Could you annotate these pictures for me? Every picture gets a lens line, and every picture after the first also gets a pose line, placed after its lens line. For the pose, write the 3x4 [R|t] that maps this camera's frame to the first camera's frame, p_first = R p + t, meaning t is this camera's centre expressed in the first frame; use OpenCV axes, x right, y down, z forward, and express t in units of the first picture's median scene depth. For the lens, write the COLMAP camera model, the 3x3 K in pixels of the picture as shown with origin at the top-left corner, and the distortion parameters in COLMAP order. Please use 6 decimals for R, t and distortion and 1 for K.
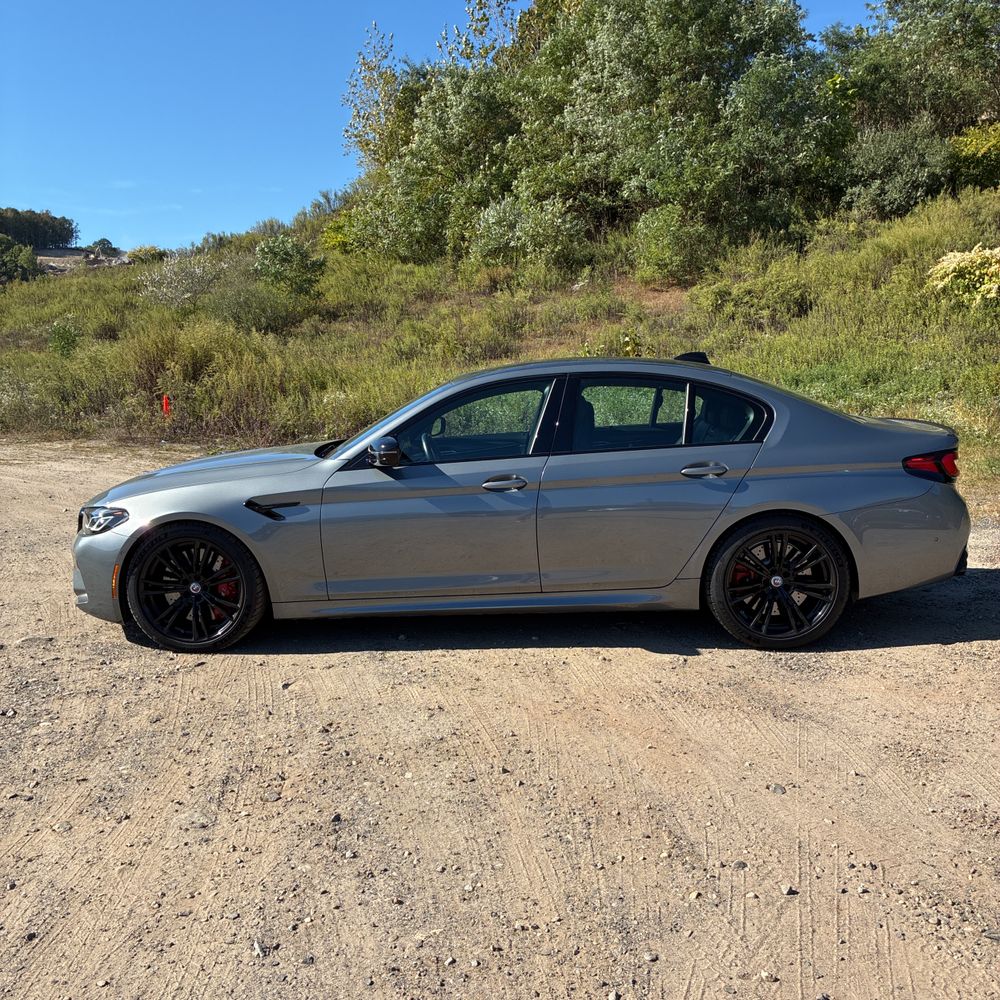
lens RADIAL K [[1021.8, 0, 480.7], [0, 1021.8, 477.4], [0, 0, 1]] dist [0.013752, 0.025504]
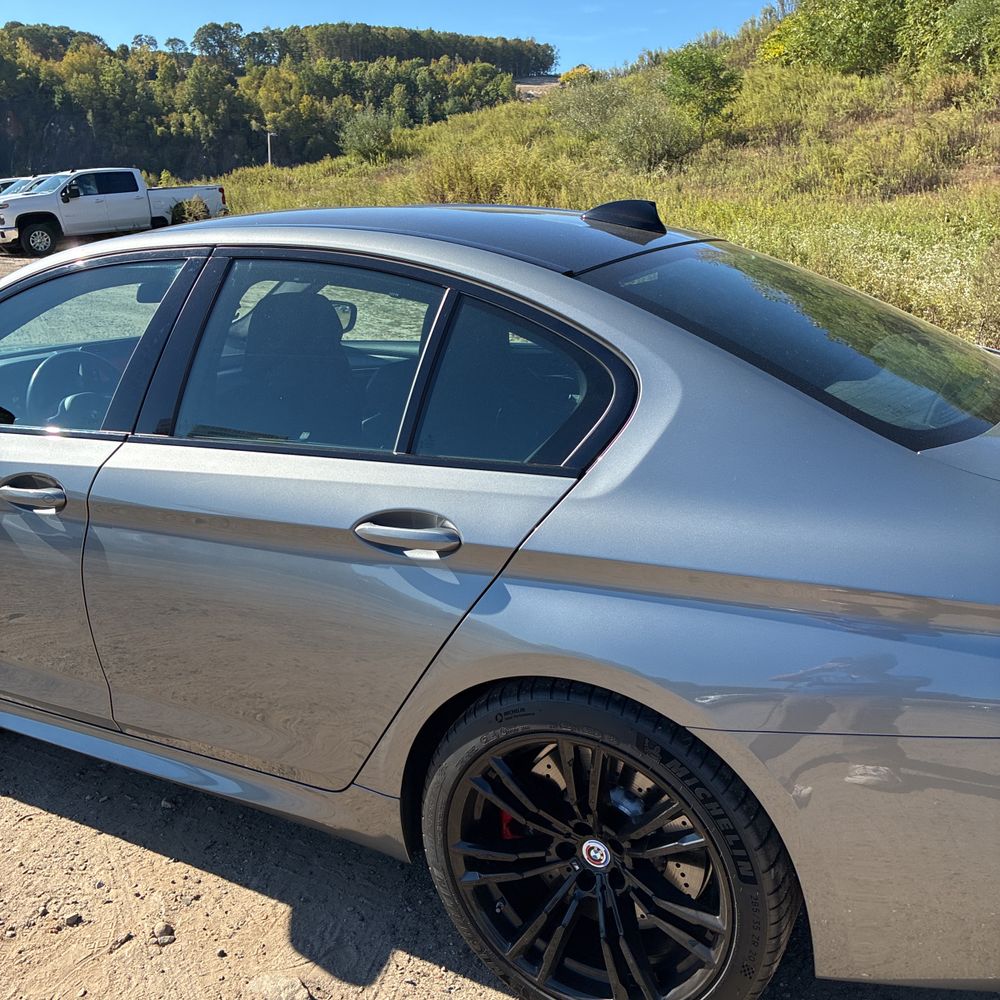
lens RADIAL K [[1021.8, 0, 480.7], [0, 1021.8, 477.4], [0, 0, 1]] dist [0.013752, 0.025504]
pose [[0.906303, 0.126933, -0.403116, 0.071817], [-0.061512, 0.983292, 0.171326, -0.017034], [0.418128, -0.130477, 0.898969, 0.126336]]
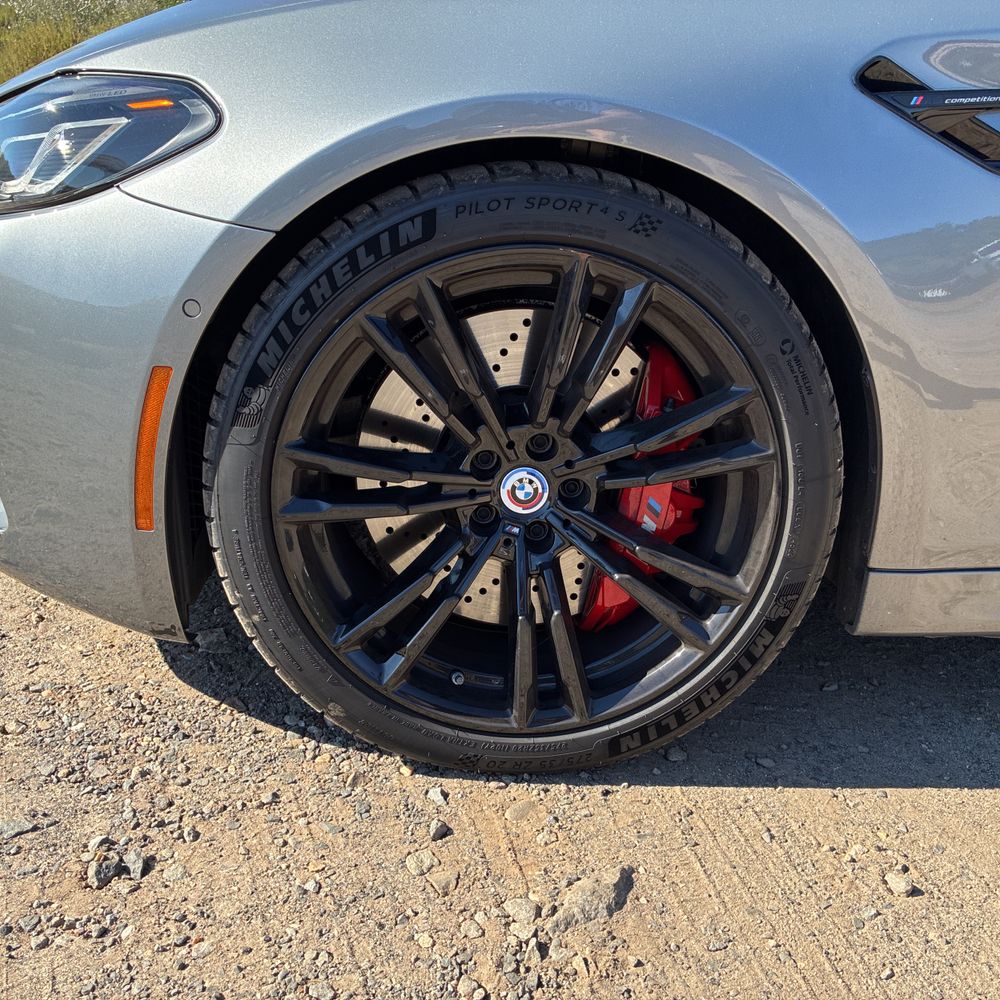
lens RADIAL K [[1020.1, 0, 482.8], [0, 1020.1, 503.4], [0, 0, 1]] dist [0.025979, -0.017493]
pose [[0.993588, 0.028790, 0.109331, -0.060230], [-0.050607, 0.977998, 0.202382, 0.012982], [-0.101099, -0.206617, 0.973185, 0.152821]]
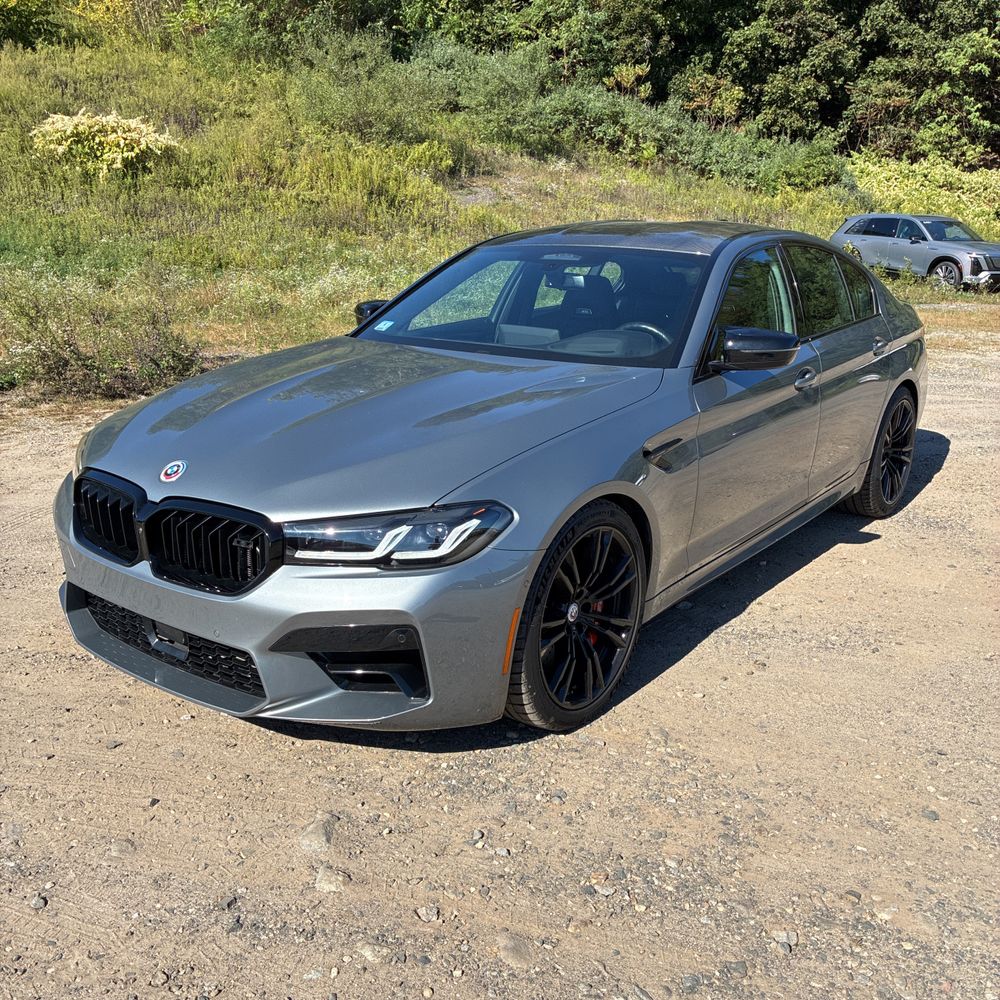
lens RADIAL K [[1021.8, 0, 480.7], [0, 1021.8, 477.4], [0, 0, 1]] dist [0.013752, 0.025504]
pose [[0.569297, -0.166187, 0.805160, -0.145773], [0.068249, 0.985529, 0.155160, -0.011223], [-0.819294, -0.033381, 0.572401, 0.138948]]
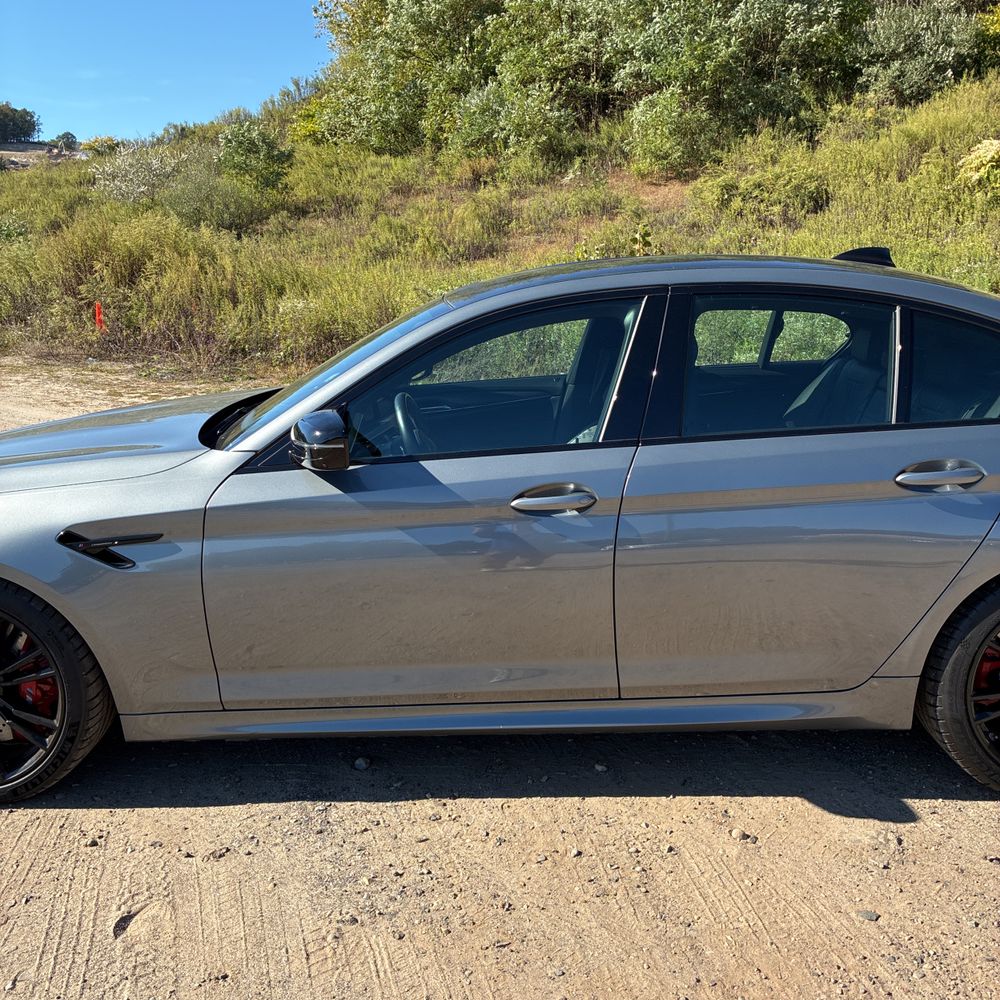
lens RADIAL K [[1021.8, 0, 480.7], [0, 1021.8, 477.4], [0, 0, 1]] dist [0.013752, 0.025504]
pose [[0.999789, -0.002965, 0.020333, -0.004533], [0.001044, 0.995587, 0.093838, -0.010226], [-0.020521, -0.093797, 0.995380, 0.089965]]
